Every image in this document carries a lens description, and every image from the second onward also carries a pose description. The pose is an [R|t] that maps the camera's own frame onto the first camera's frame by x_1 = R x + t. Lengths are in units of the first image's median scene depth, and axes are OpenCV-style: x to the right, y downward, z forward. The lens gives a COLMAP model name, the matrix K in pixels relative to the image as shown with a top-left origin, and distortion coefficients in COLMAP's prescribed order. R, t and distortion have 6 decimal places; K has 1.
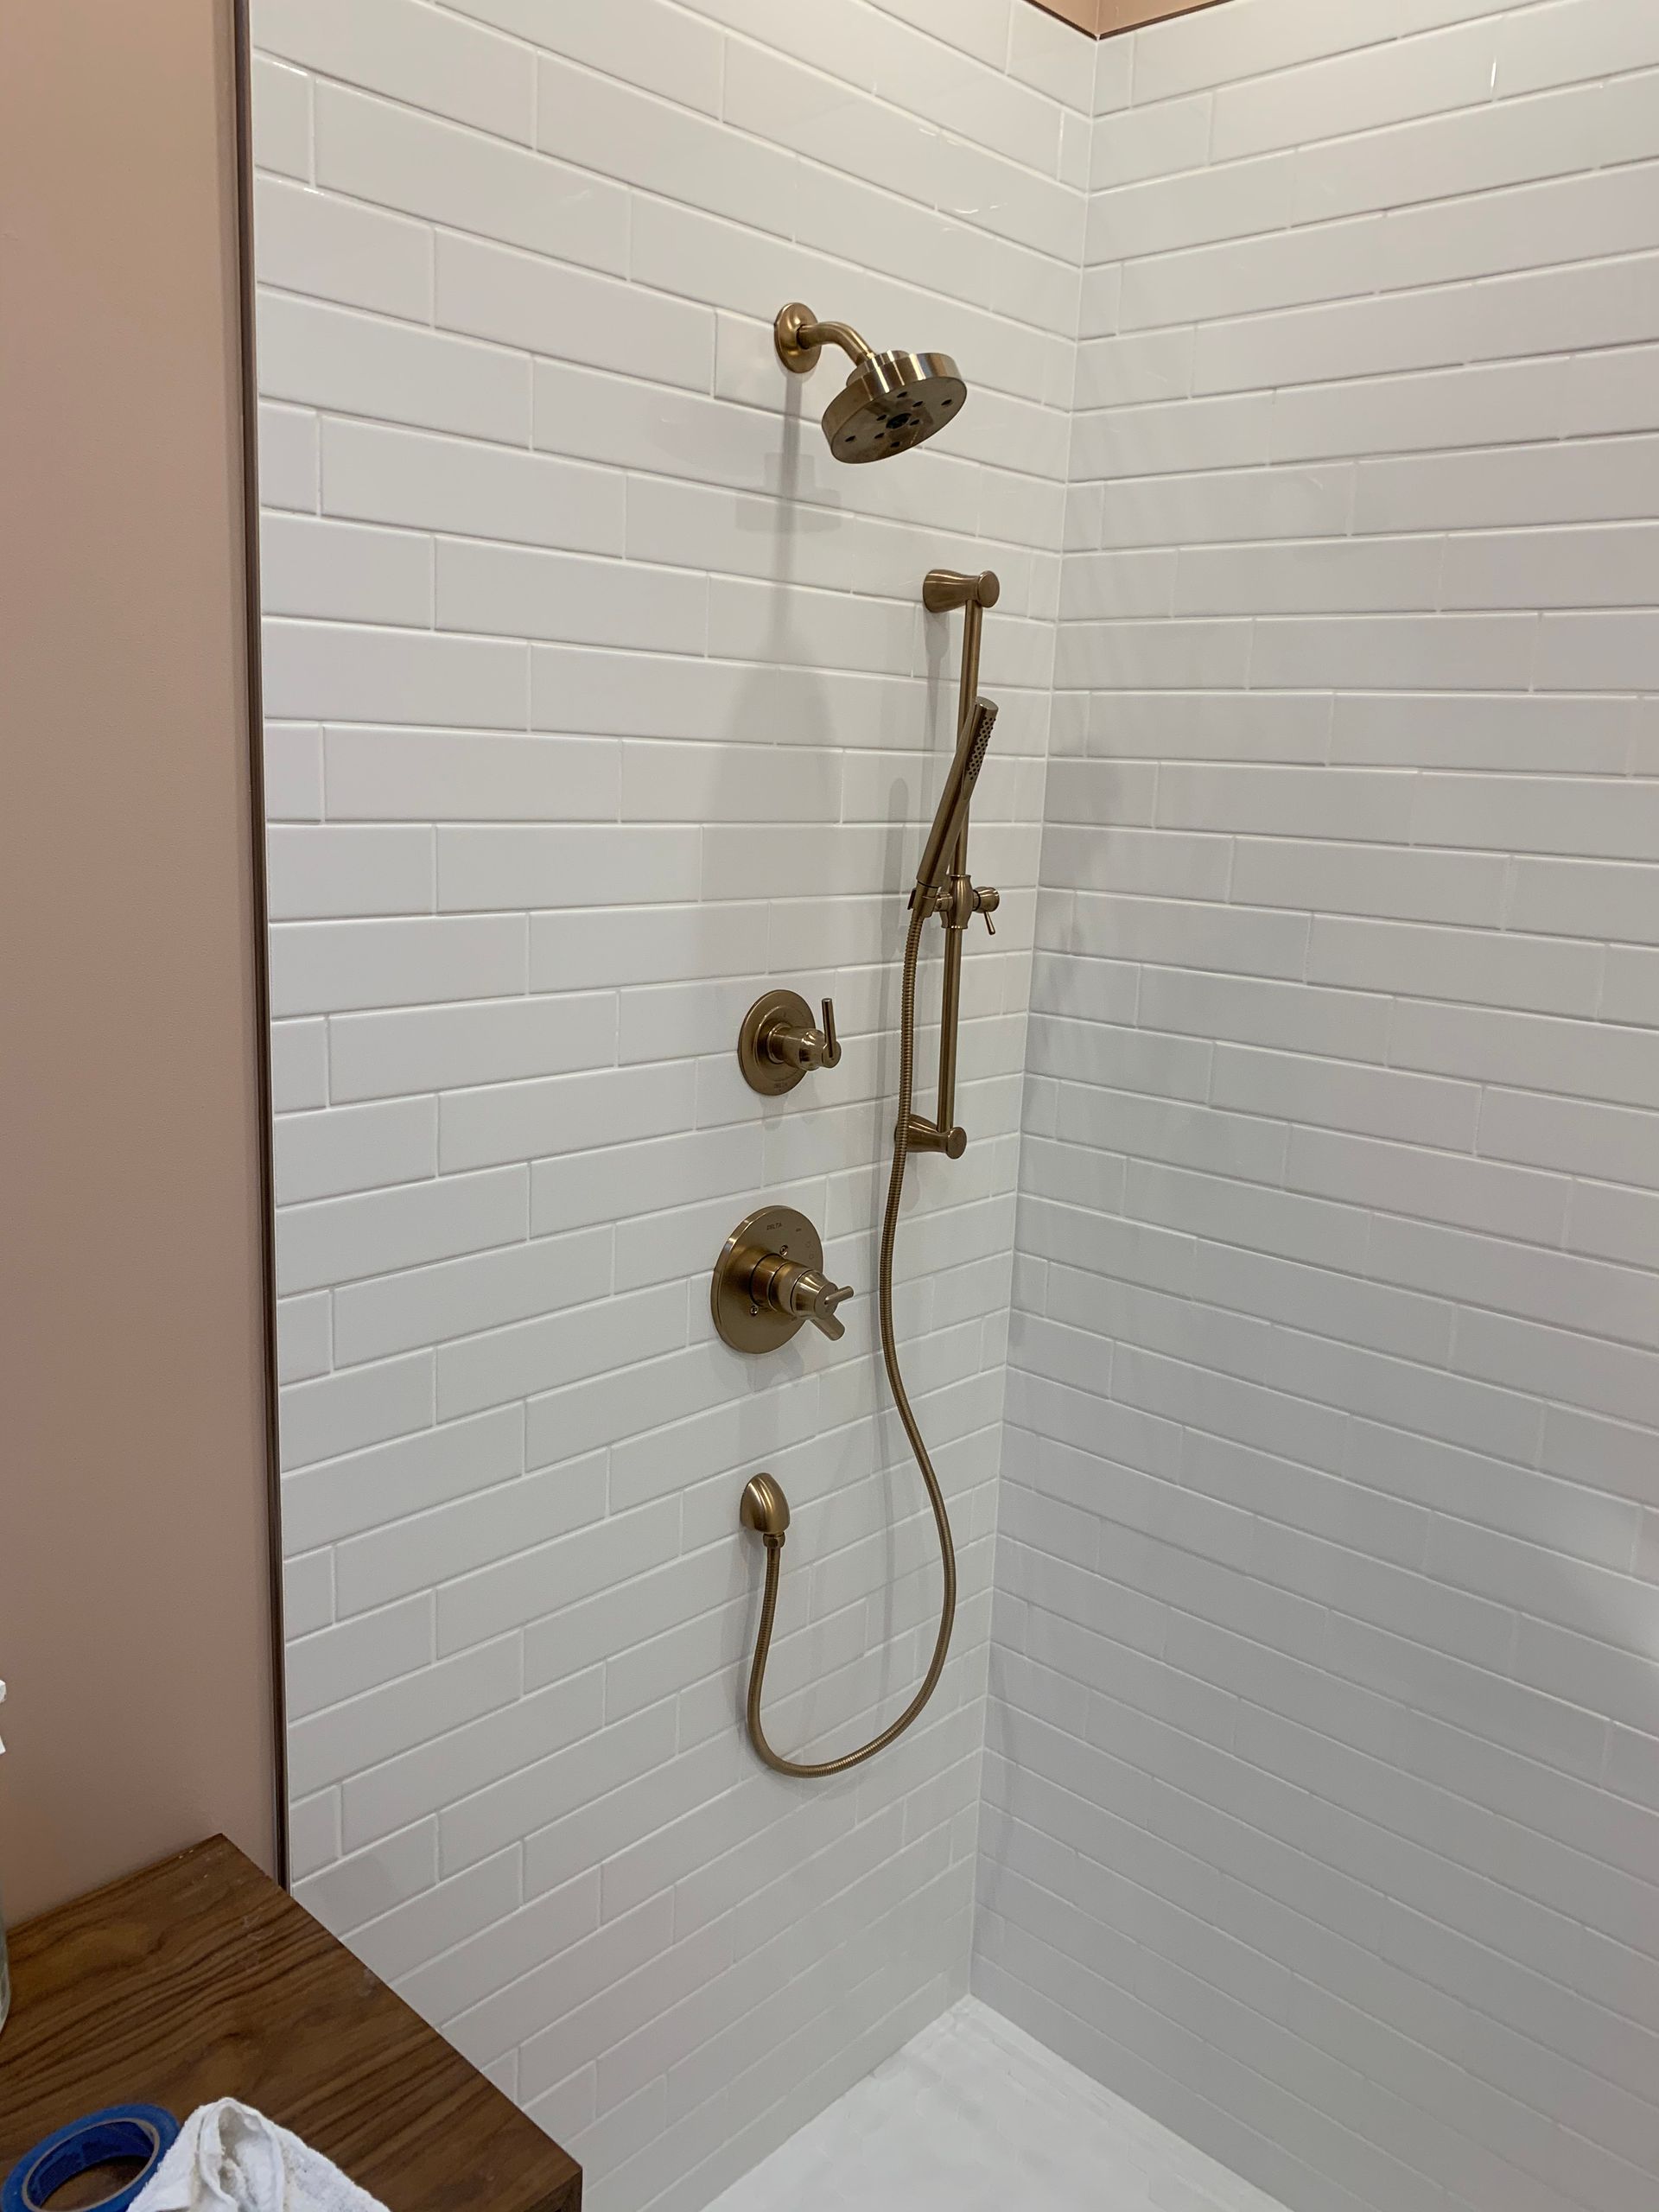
lens RADIAL K [[1705.6, 0, 829.8], [0, 1705.6, 1085.5], [0, 0, 1]] dist [0.040461, -0.008727]
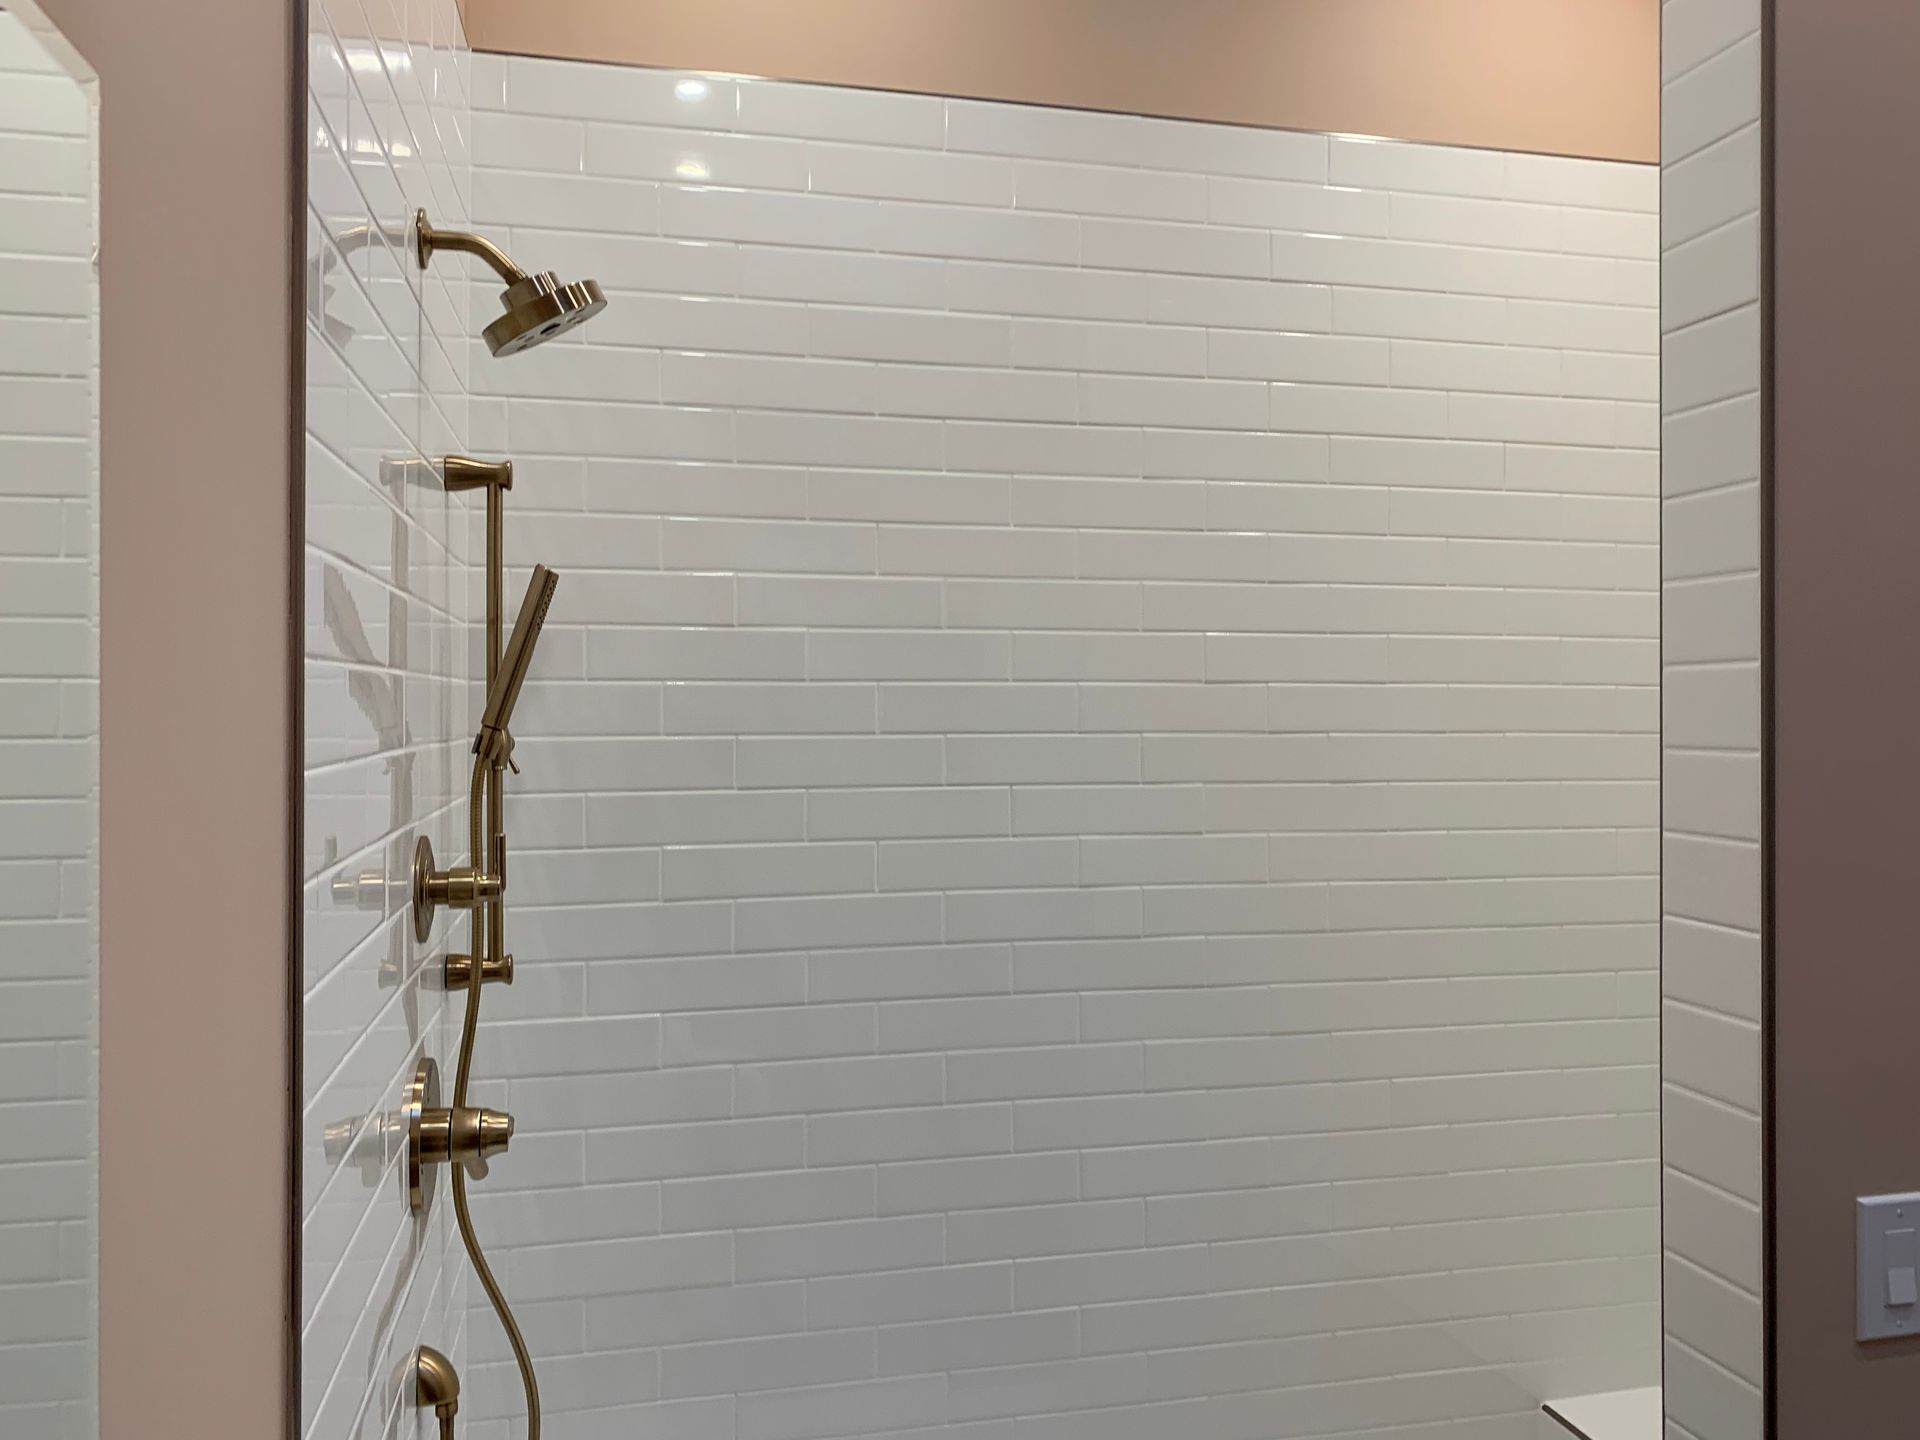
lens RADIAL K [[1480.5, 0, 958.7], [0, 1480.5, 730.2], [0, 0, 1]] dist [0.040461, -0.008727]
pose [[0.575634, -0.052833, 0.815999, -0.560195], [0.179290, 0.981783, -0.062910, -0.002138], [-0.797810, 0.182513, 0.574620, 0.208731]]
